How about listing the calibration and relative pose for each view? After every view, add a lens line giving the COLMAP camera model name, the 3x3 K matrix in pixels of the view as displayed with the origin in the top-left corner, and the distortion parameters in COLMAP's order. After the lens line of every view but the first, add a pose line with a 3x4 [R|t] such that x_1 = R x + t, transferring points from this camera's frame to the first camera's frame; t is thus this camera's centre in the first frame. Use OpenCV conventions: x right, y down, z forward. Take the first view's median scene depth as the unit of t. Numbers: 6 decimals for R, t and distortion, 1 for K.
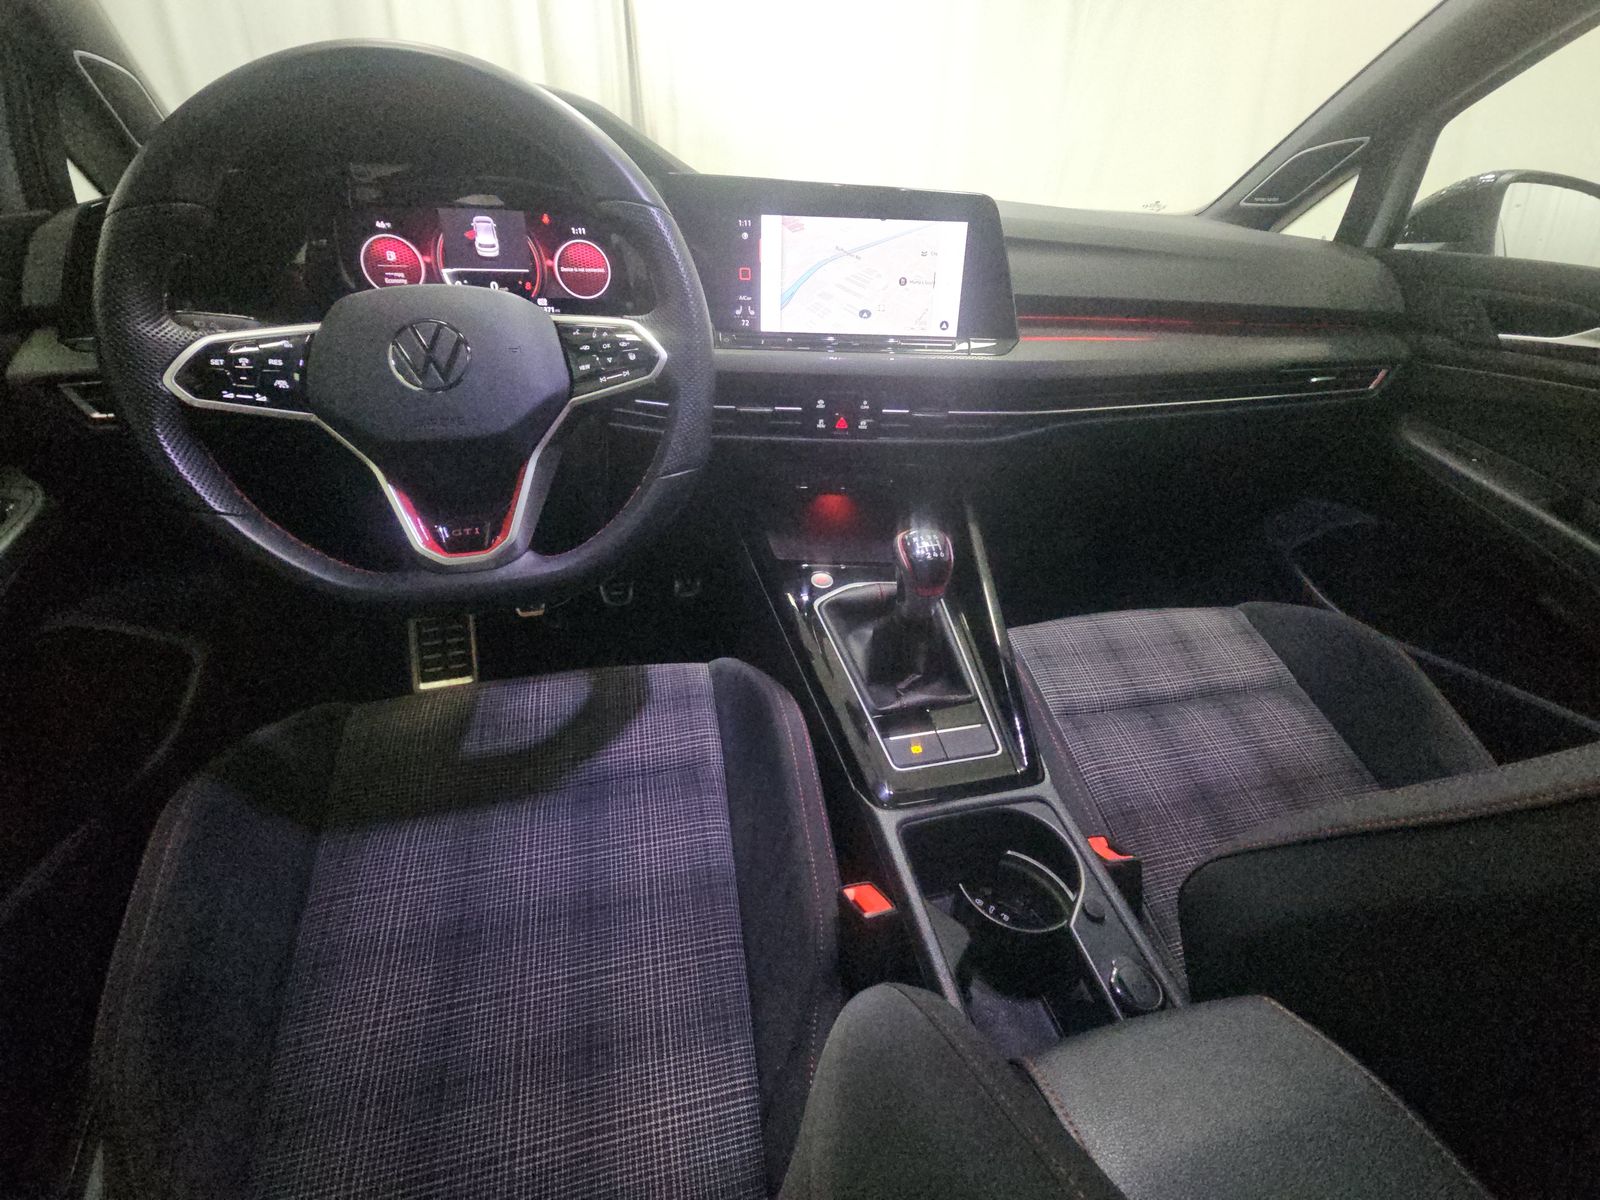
lens RADIAL K [[650.2, 0, 796.8], [0, 650.2, 595.2], [0, 0, 1]] dist [0.002800, -0.000283]
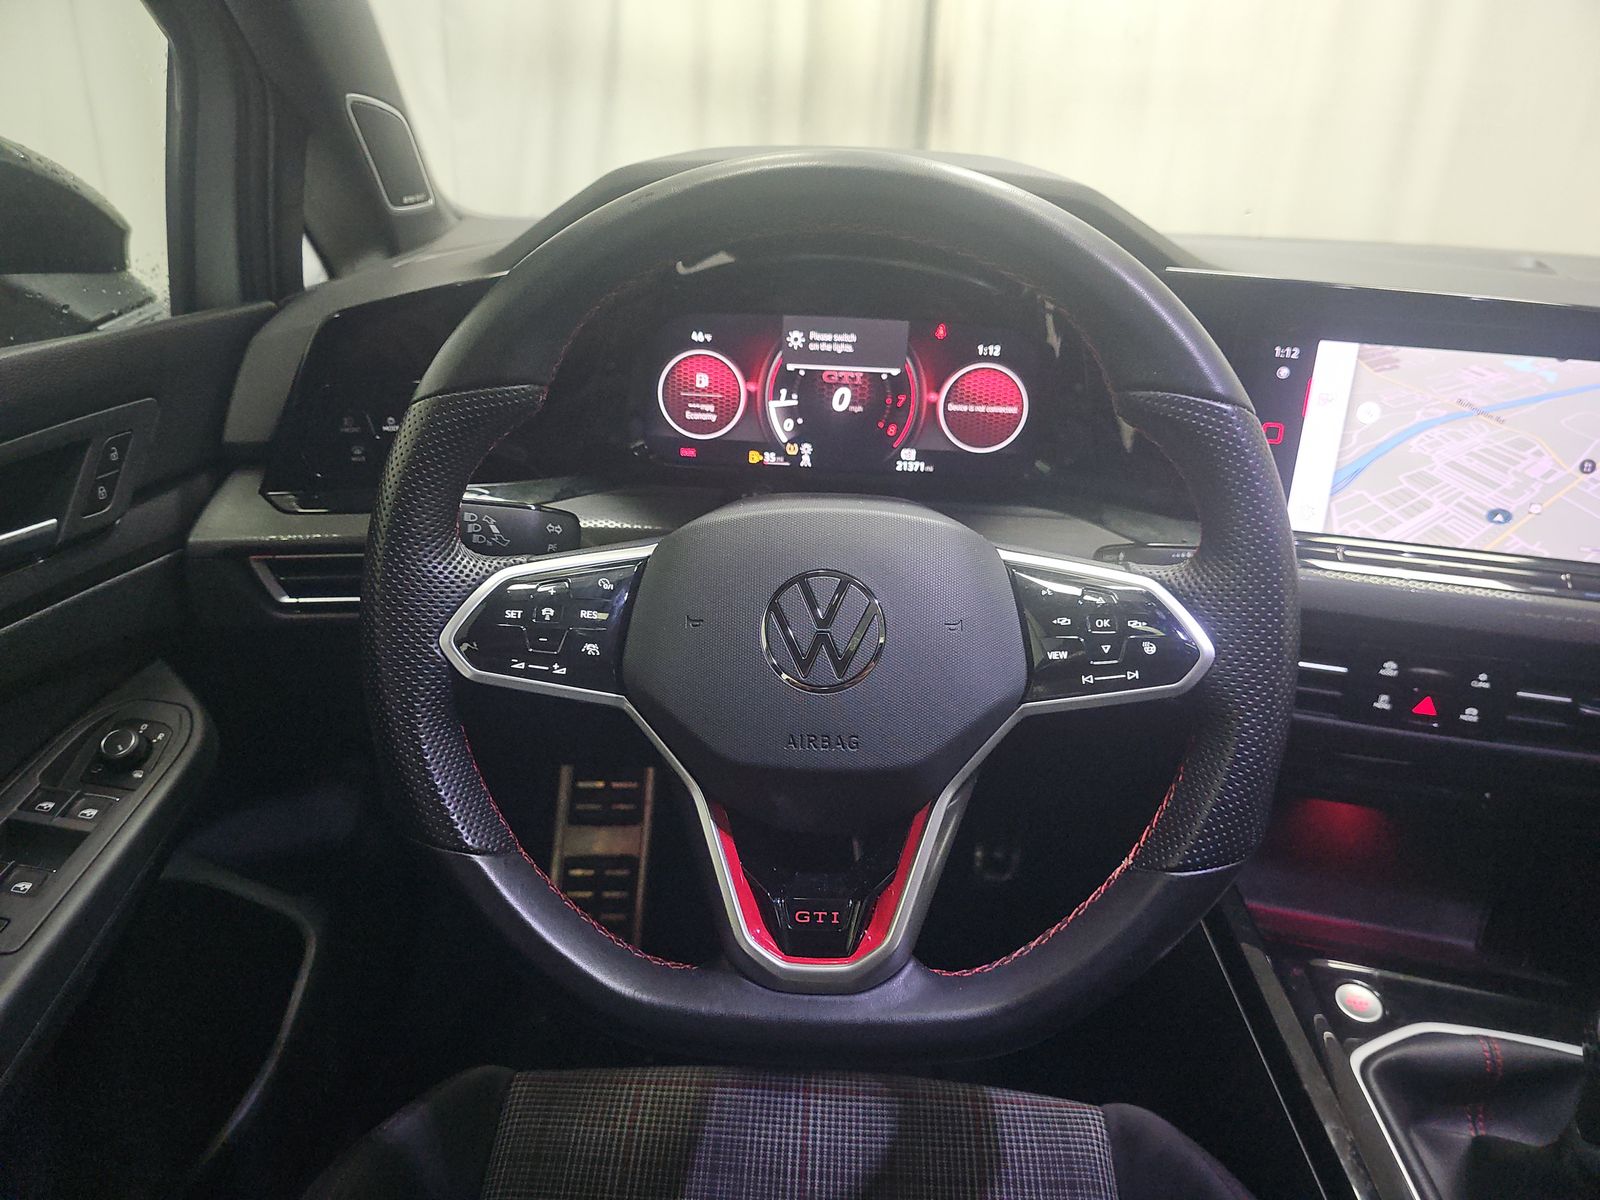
lens RADIAL K [[1071.9, 0, 800.0], [0, 1071.9, 600.0], [0, 0, 1]] dist [0.056739, -0.069957]
pose [[0.962407, 0.112225, -0.247344, -0.237816], [-0.146157, 0.981542, -0.123346, -0.187393], [0.228936, 0.154860, 0.961045, 0.029947]]
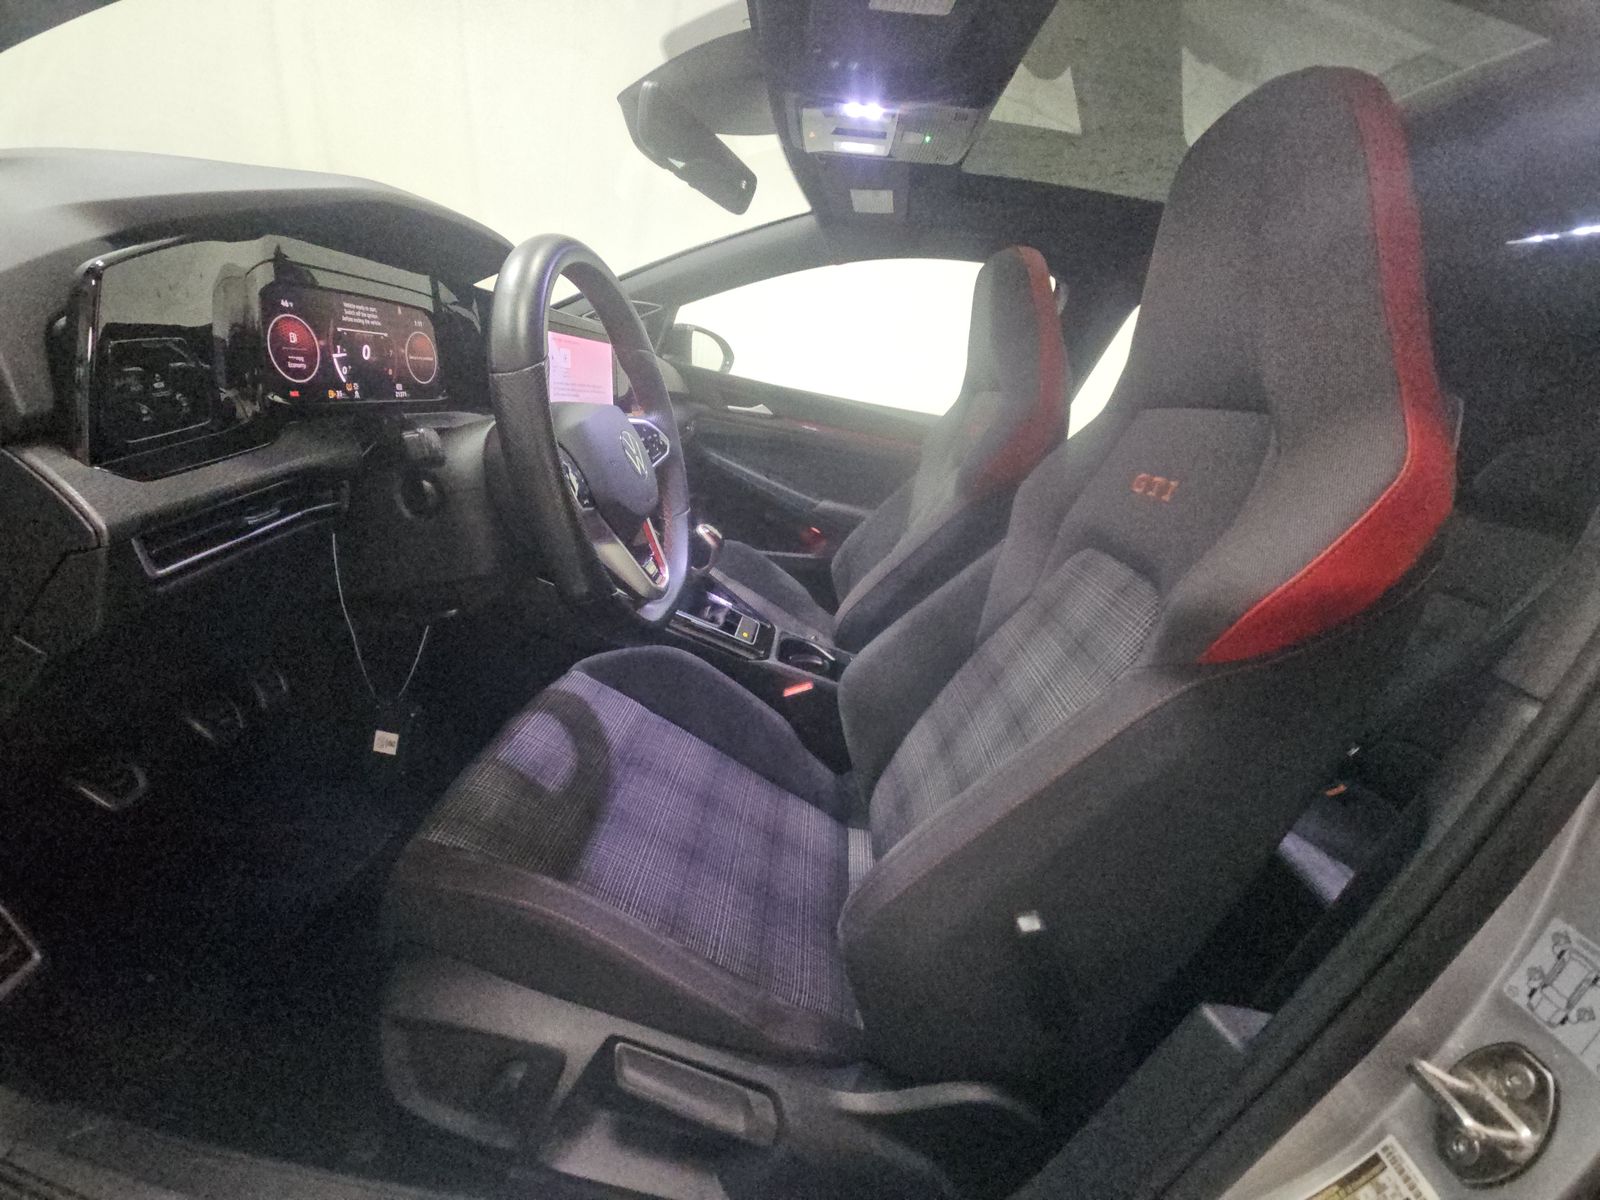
lens RADIAL K [[650.2, 0, 796.8], [0, 650.2, 595.2], [0, 0, 1]] dist [0.002800, -0.000283]
pose [[0.290126, -0.274962, 0.916637, -1.310391], [0.314376, 0.932061, 0.180085, -0.140409], [-0.903877, 0.235921, 0.356857, 0.152871]]
